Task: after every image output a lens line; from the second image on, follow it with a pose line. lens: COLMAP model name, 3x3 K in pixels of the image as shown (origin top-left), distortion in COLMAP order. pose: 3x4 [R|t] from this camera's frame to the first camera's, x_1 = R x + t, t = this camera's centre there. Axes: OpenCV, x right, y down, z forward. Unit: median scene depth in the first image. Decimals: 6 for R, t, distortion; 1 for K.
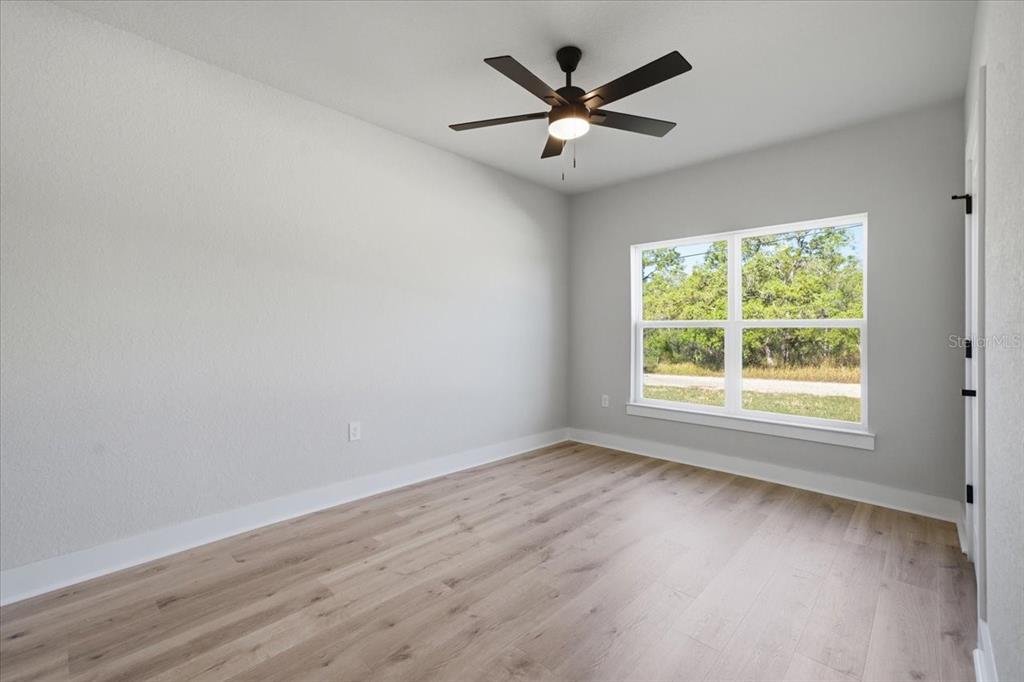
lens RADIAL K [[410.3, 0, 508.6], [0, 410.3, 343.5], [0, 0, 1]] dist [-0.003196, 0.000992]
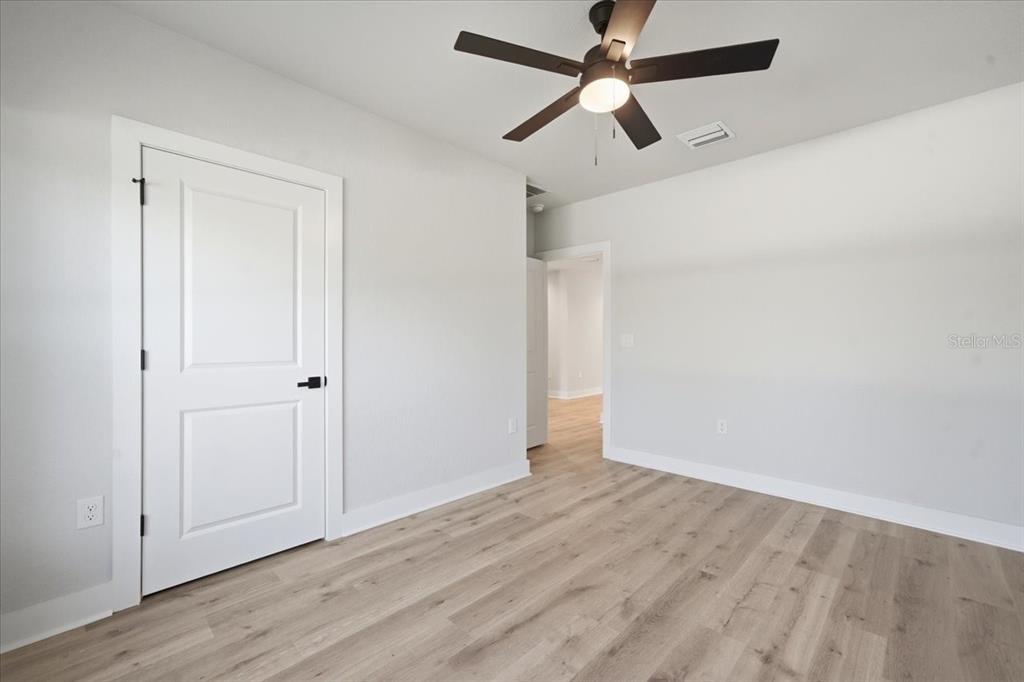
lens RADIAL K [[410.3, 0, 508.6], [0, 410.3, 343.5], [0, 0, 1]] dist [-0.003196, 0.000992]
pose [[-0.999982, -0.004714, 0.003734, 0.342234], [-0.004550, 0.999079, 0.042675, -0.061519], [-0.003931, 0.042657, -0.999082, 1.849262]]
